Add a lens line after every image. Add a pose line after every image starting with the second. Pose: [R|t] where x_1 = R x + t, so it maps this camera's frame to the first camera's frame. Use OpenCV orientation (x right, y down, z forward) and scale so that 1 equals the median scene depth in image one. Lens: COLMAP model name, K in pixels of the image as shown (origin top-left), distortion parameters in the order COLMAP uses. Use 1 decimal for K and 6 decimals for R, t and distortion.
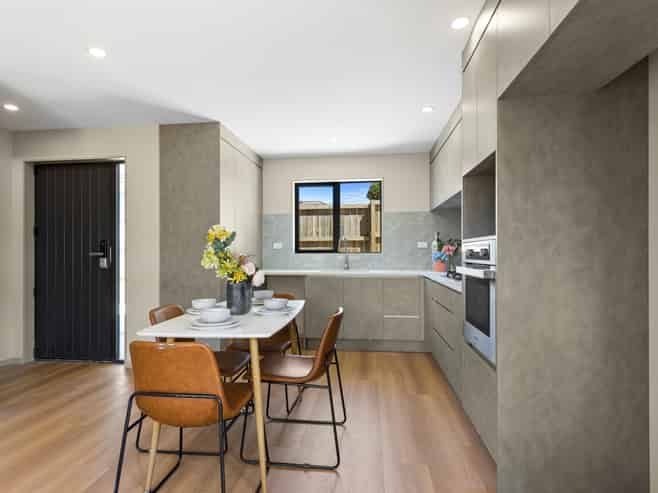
lens RADIAL K [[350.6, 0, 328.9], [0, 350.6, 267.5], [0, 0, 1]] dist [-0.000250, 0.000163]
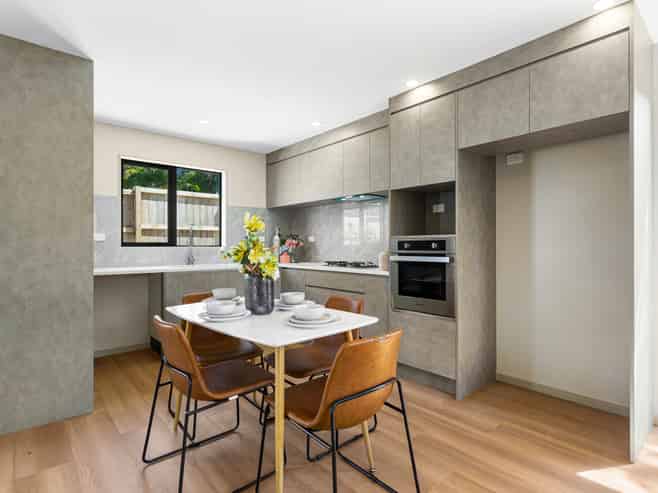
lens RADIAL K [[356.3, 0, 329.0], [0, 356.3, 246.5], [0, 0, 1]] dist [-0.038398, 0.001046]
pose [[0.674897, 0.009213, 0.737855, -0.402490], [0.027295, 0.998926, -0.037439, 0.003978], [-0.737407, 0.045407, 0.673920, 0.132241]]
